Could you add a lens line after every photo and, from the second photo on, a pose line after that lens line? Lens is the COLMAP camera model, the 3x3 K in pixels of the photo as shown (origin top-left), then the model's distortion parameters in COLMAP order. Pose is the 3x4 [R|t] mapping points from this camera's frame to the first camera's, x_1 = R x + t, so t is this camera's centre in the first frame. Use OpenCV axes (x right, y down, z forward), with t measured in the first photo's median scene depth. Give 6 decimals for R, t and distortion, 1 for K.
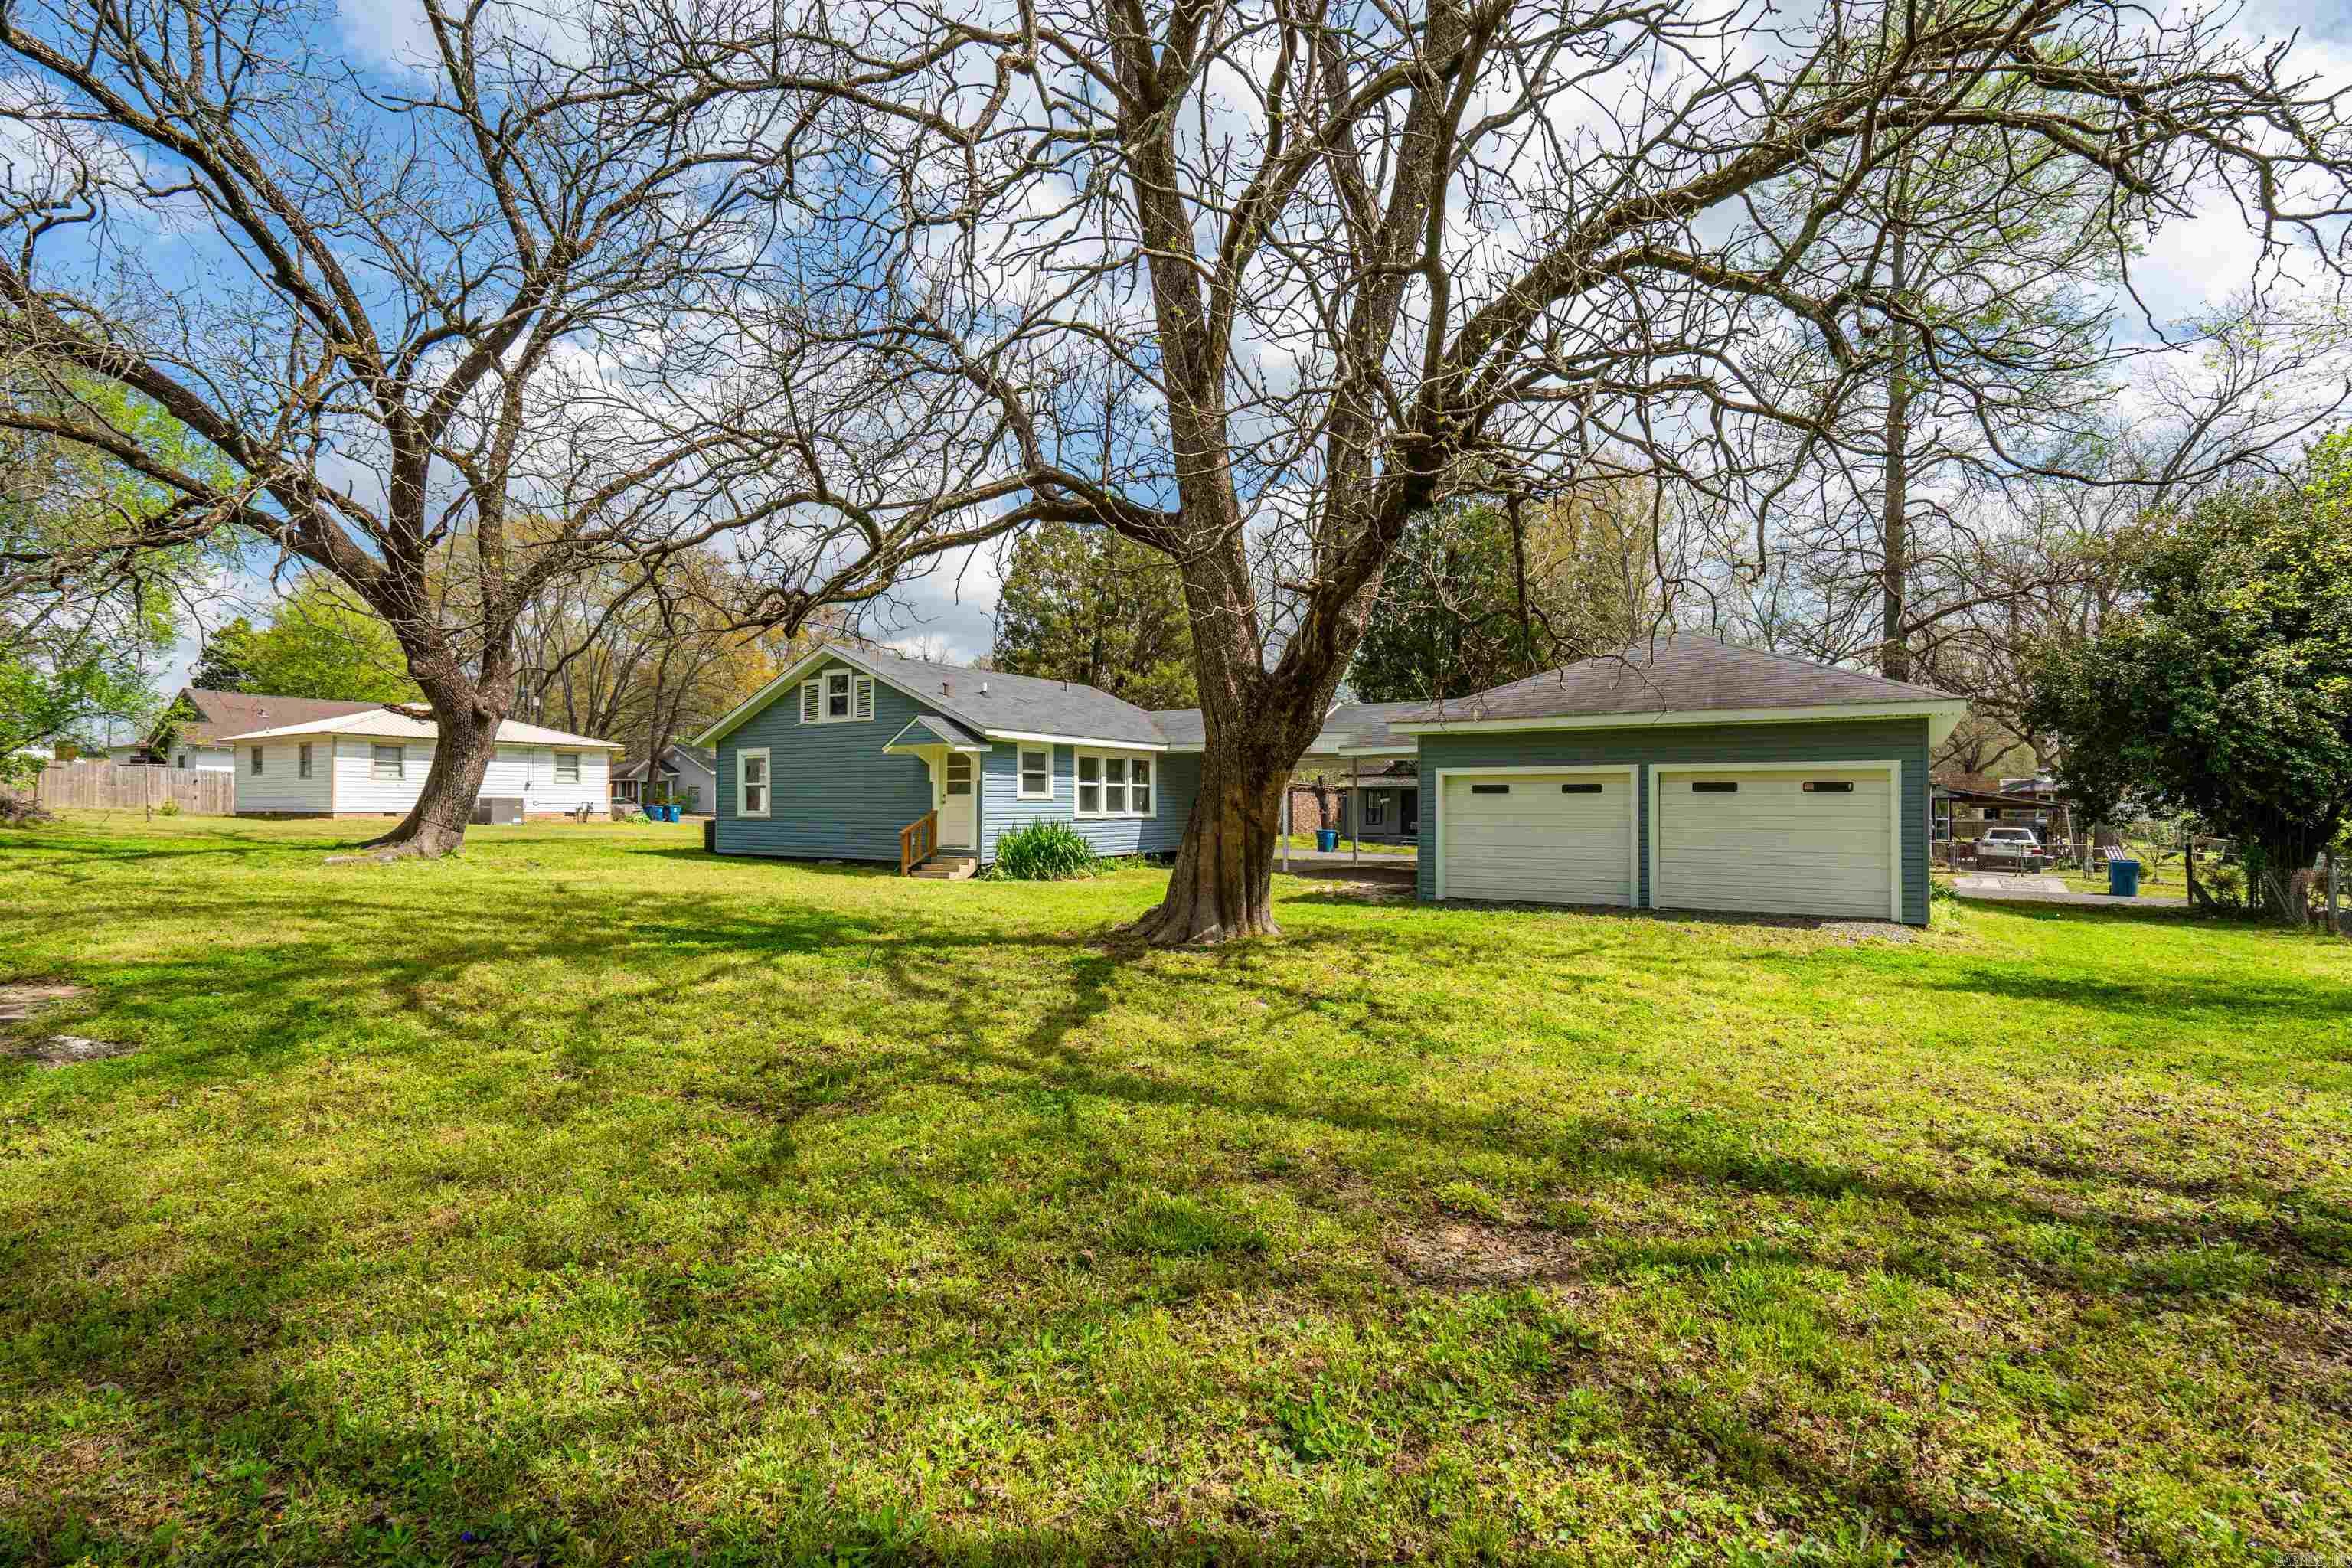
lens RADIAL K [[1084.8, 0, 1176.0], [0, 1084.8, 784.0], [0, 0, 1]] dist [0.000601, 0.000165]
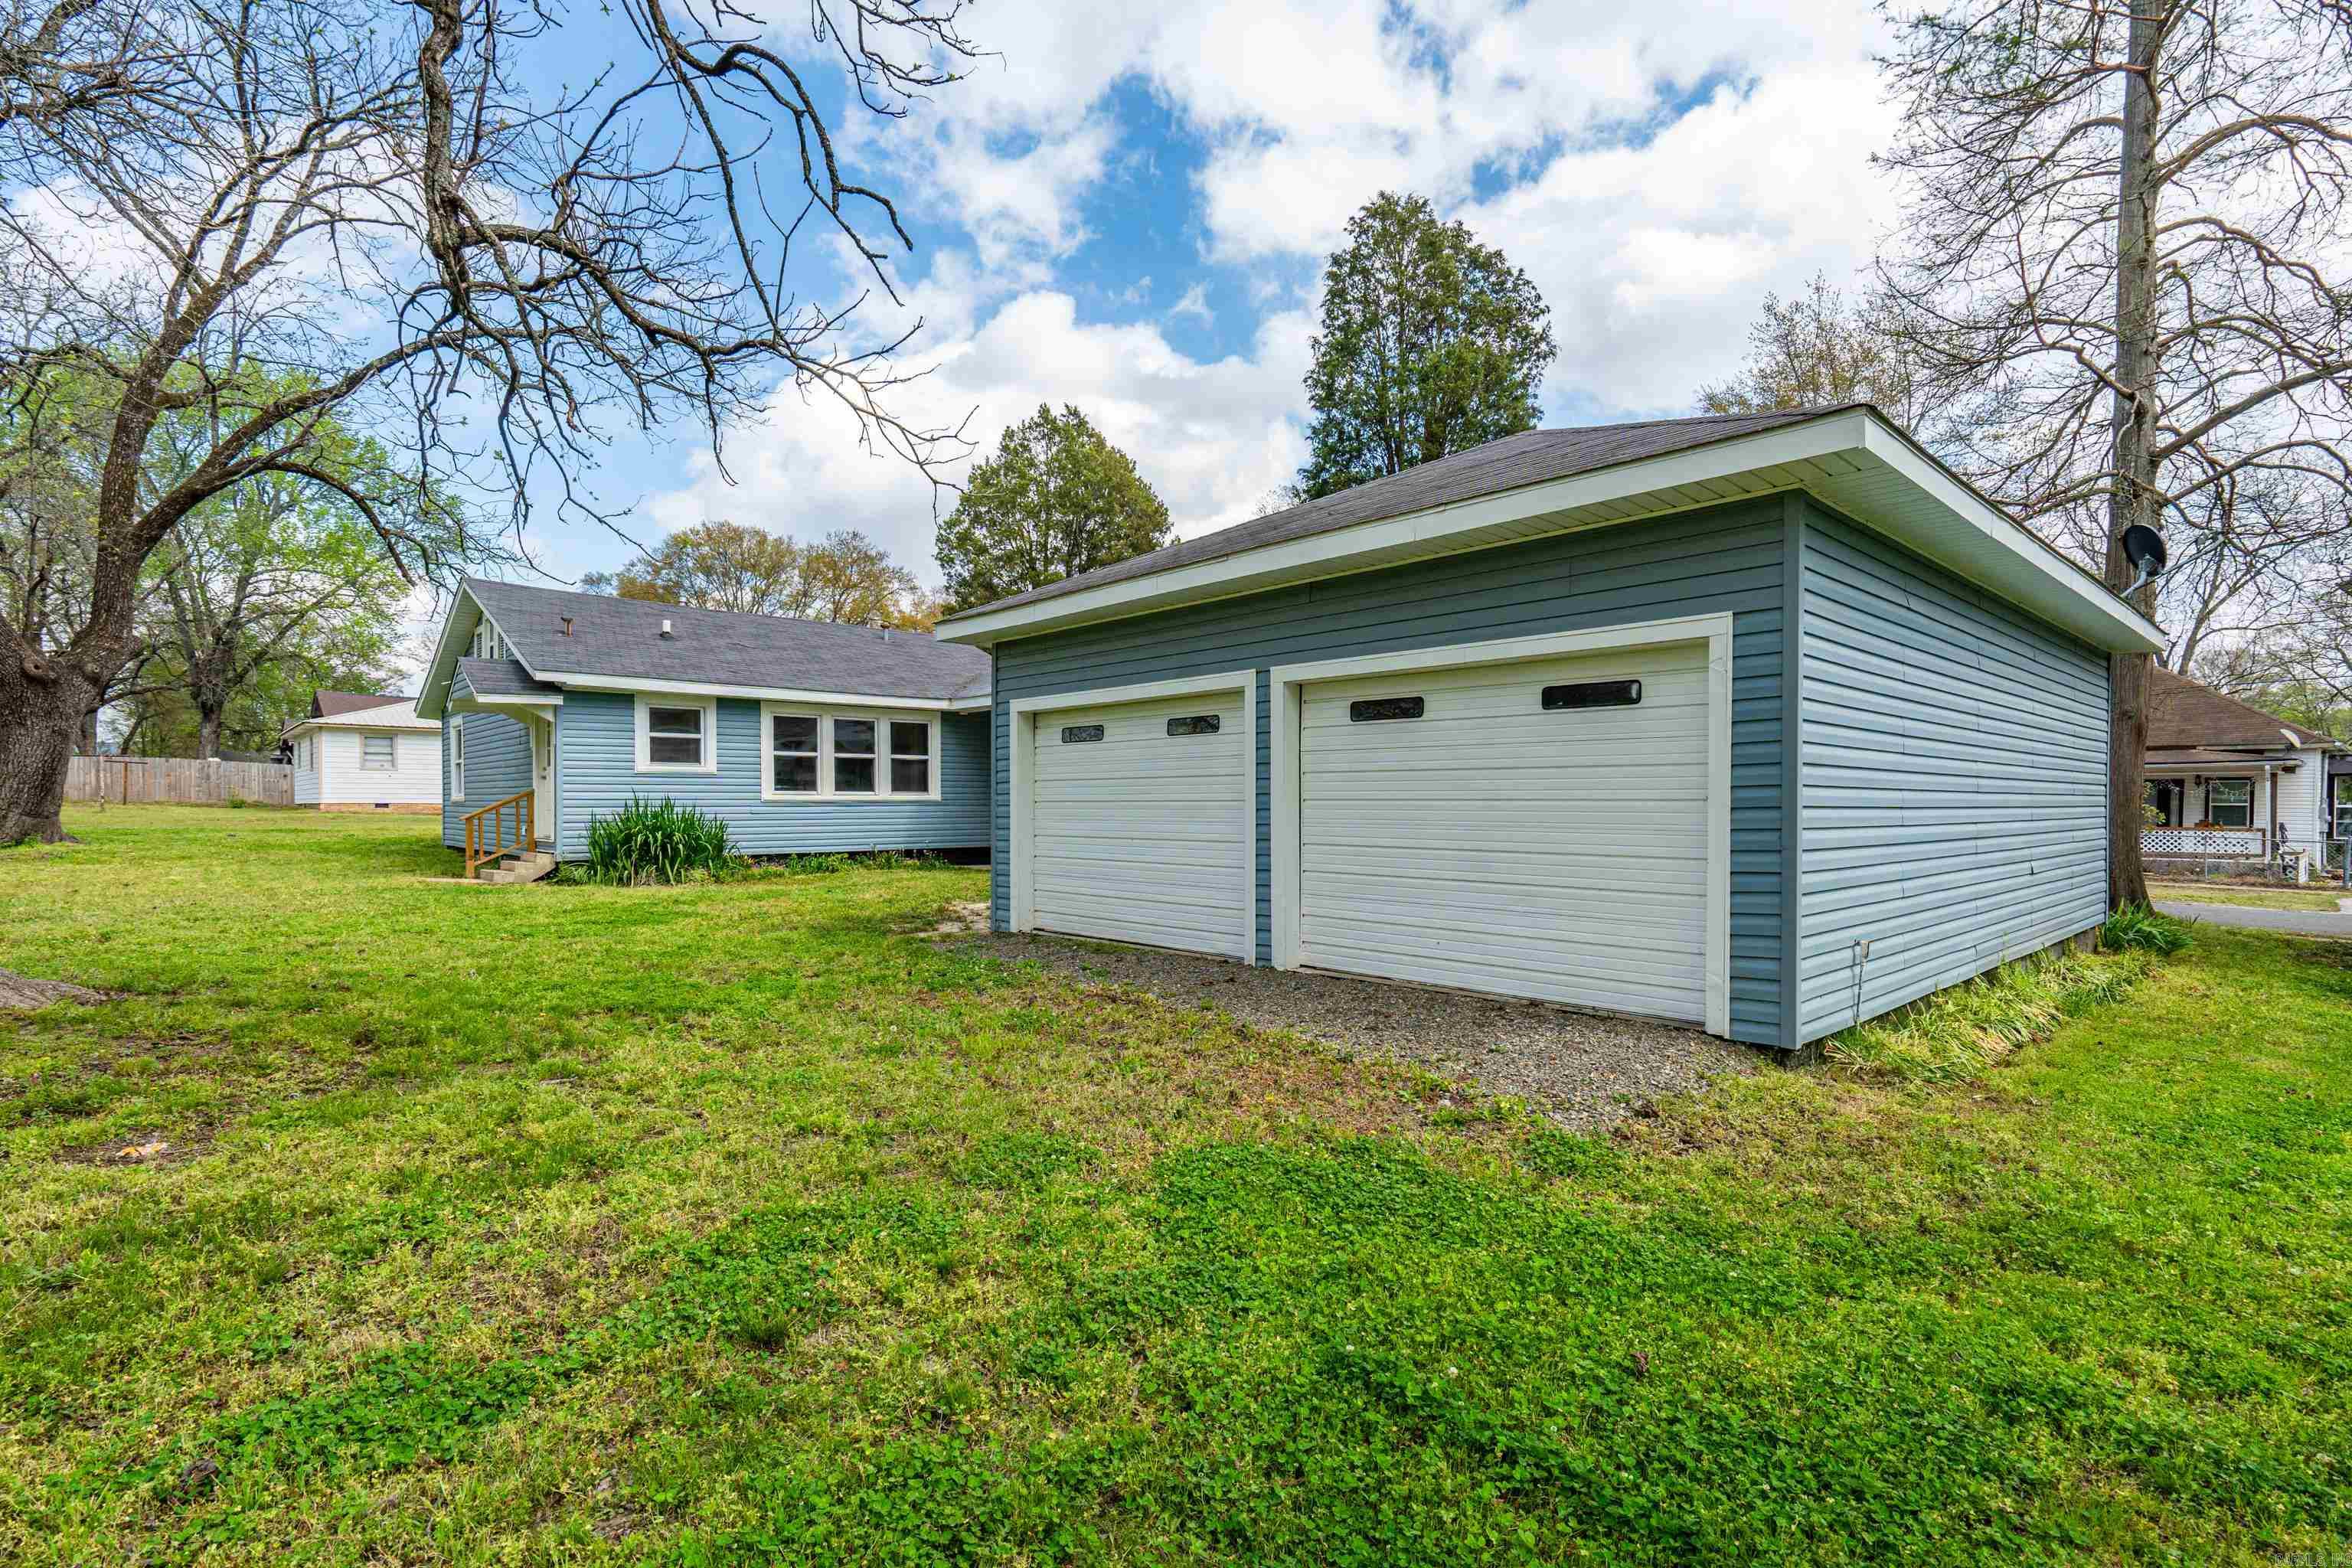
lens RADIAL K [[1095.9, 0, 1186.1], [0, 1095.9, 793.0], [0, 0, 1]] dist [-0.000143, 0.000612]
pose [[0.967706, -0.005530, -0.252021, 0.364838], [0.007679, 0.999942, 0.007545, 0.023579], [0.251965, -0.009237, 0.967692, 0.365034]]
